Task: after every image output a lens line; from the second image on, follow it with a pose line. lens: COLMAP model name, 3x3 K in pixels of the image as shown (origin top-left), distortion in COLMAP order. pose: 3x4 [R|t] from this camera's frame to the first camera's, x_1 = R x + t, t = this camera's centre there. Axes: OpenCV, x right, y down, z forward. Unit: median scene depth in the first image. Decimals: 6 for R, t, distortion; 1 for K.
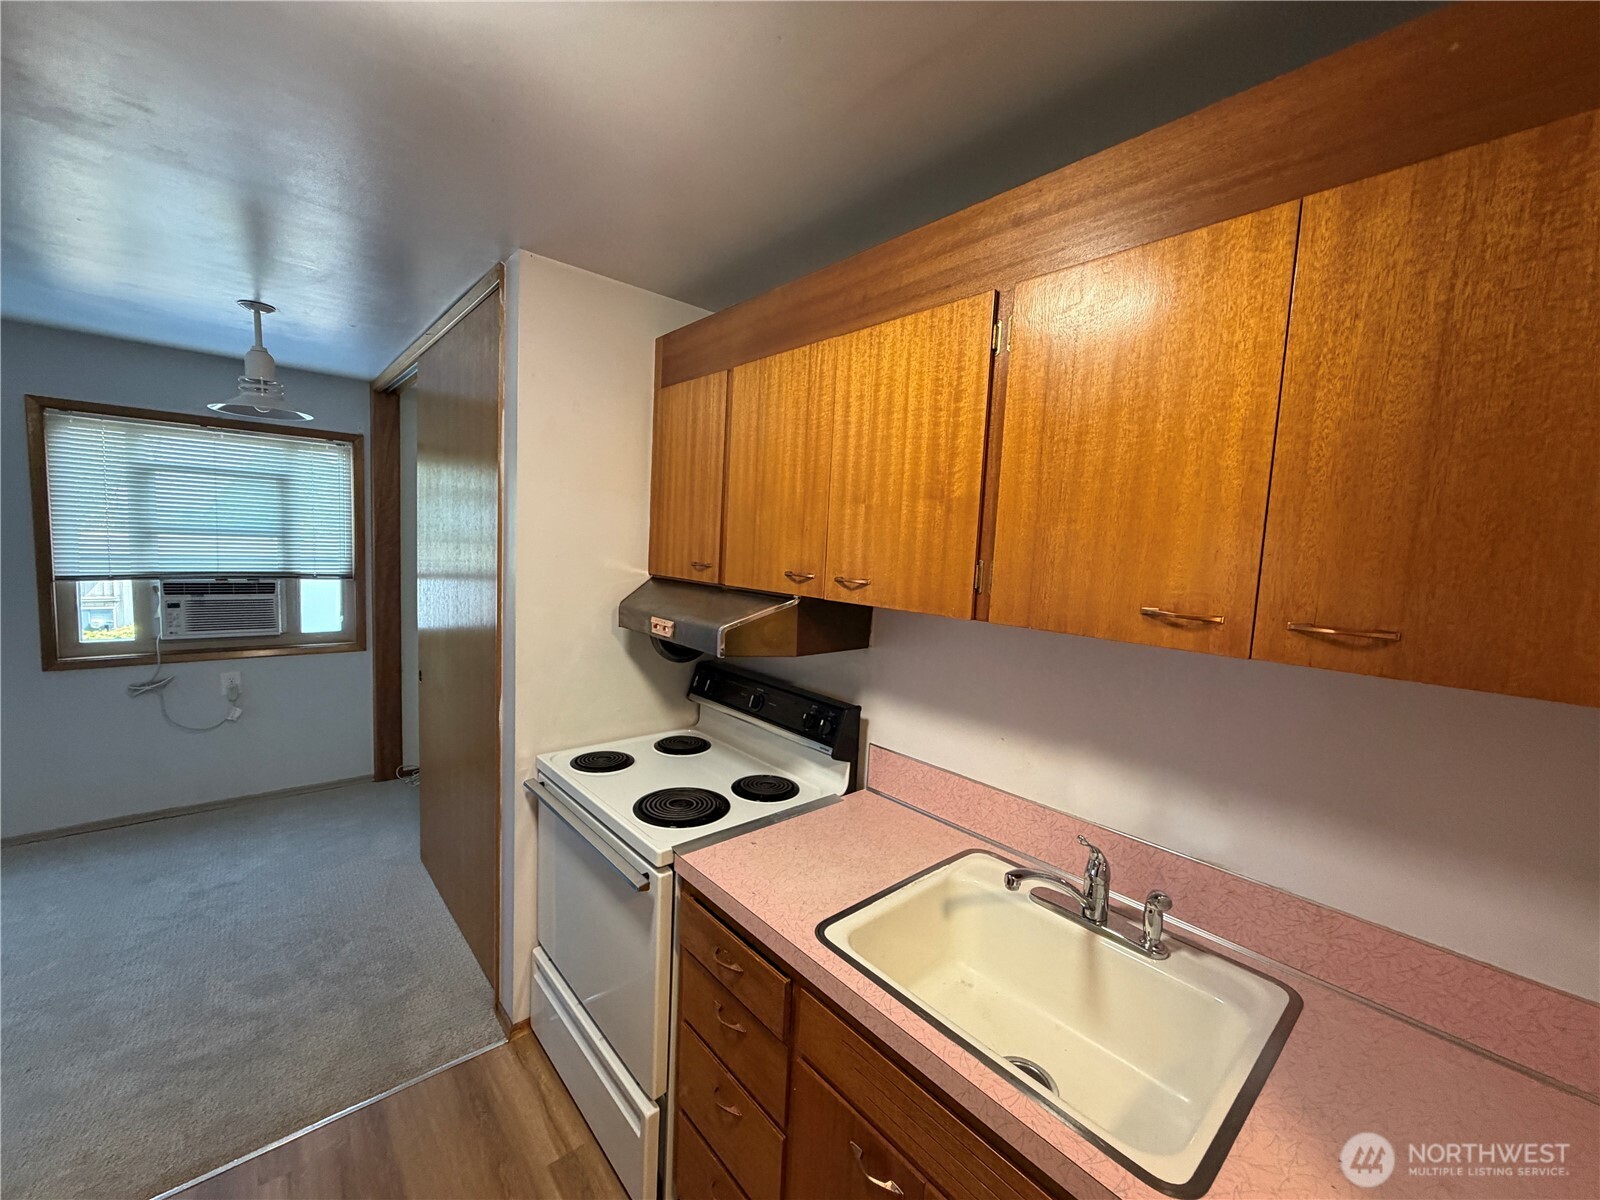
lens RADIAL K [[632.2, 0, 800.0], [0, 632.2, 600.0], [0, 0, 1]] dist [-0.000557, 0.000083]
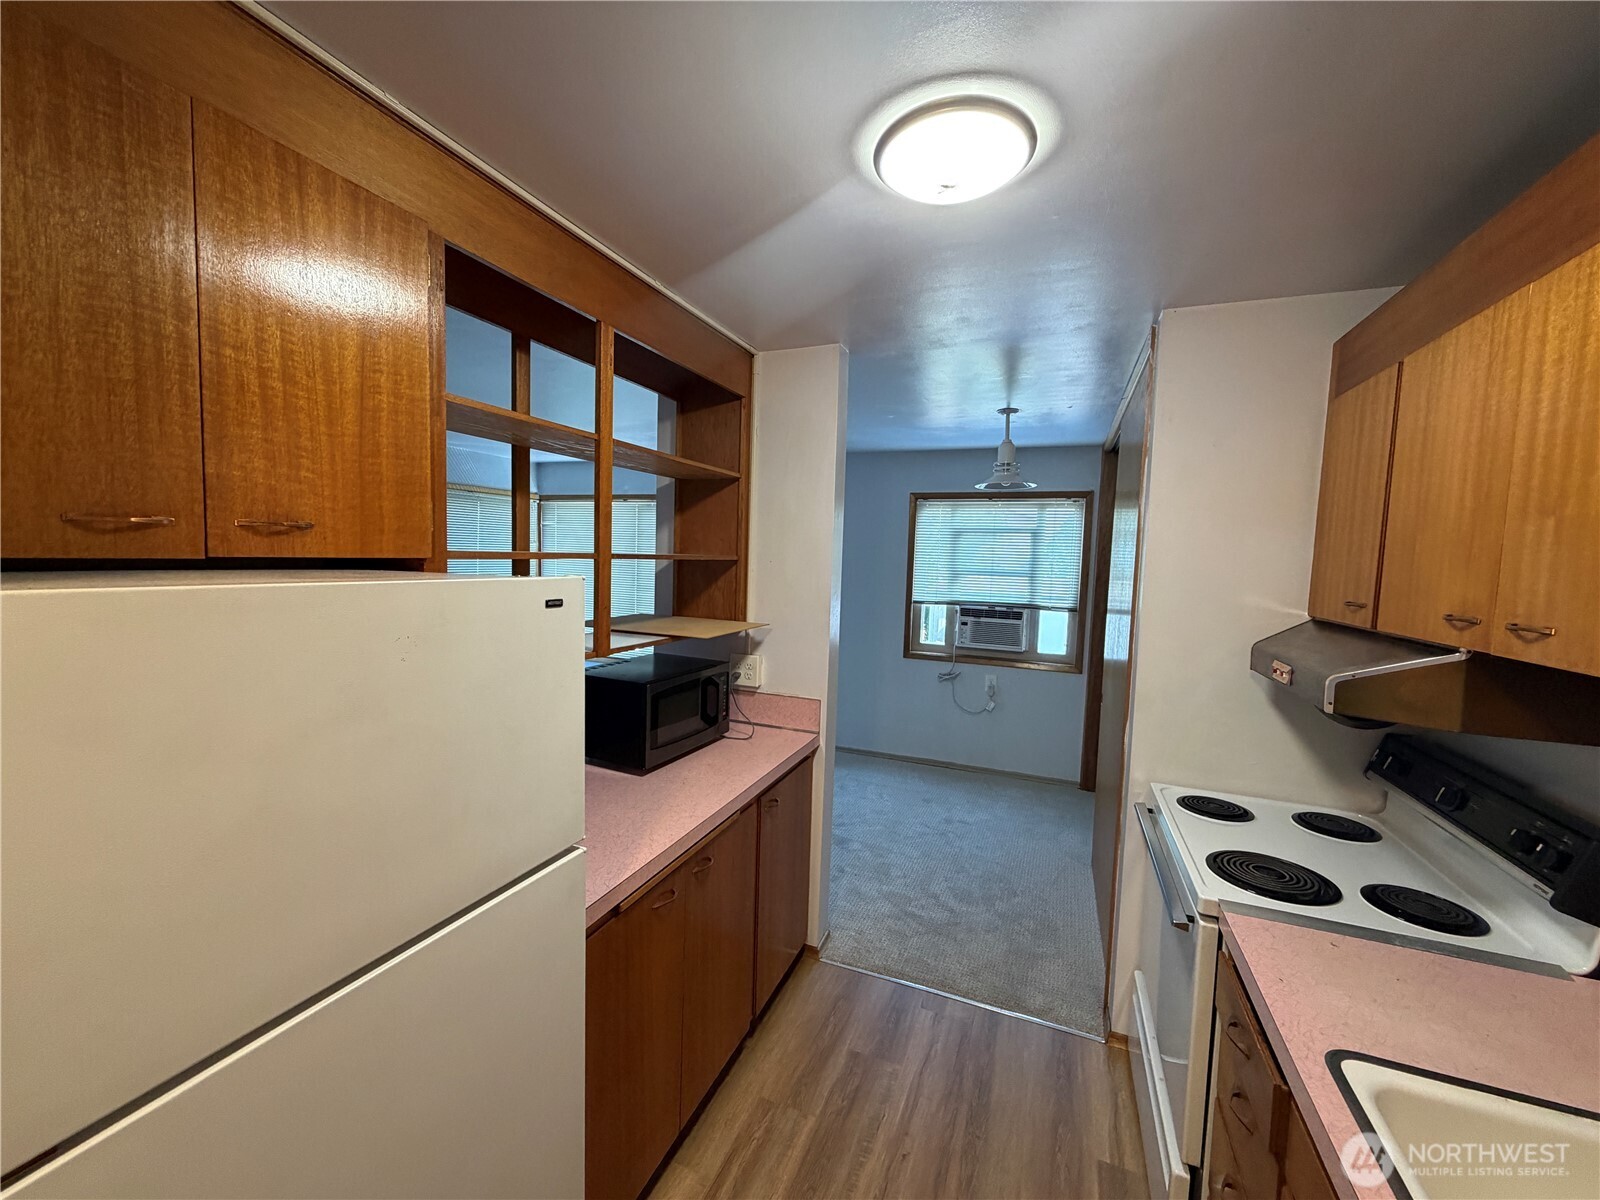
lens RADIAL K [[632.2, 0, 800.0], [0, 632.2, 600.0], [0, 0, 1]] dist [-0.000557, 0.000083]
pose [[0.453322, 0.030809, -0.890814, 0.220758], [-0.092328, 0.995650, -0.012549, 0.013089], [0.886552, 0.087935, 0.454195, -0.007571]]
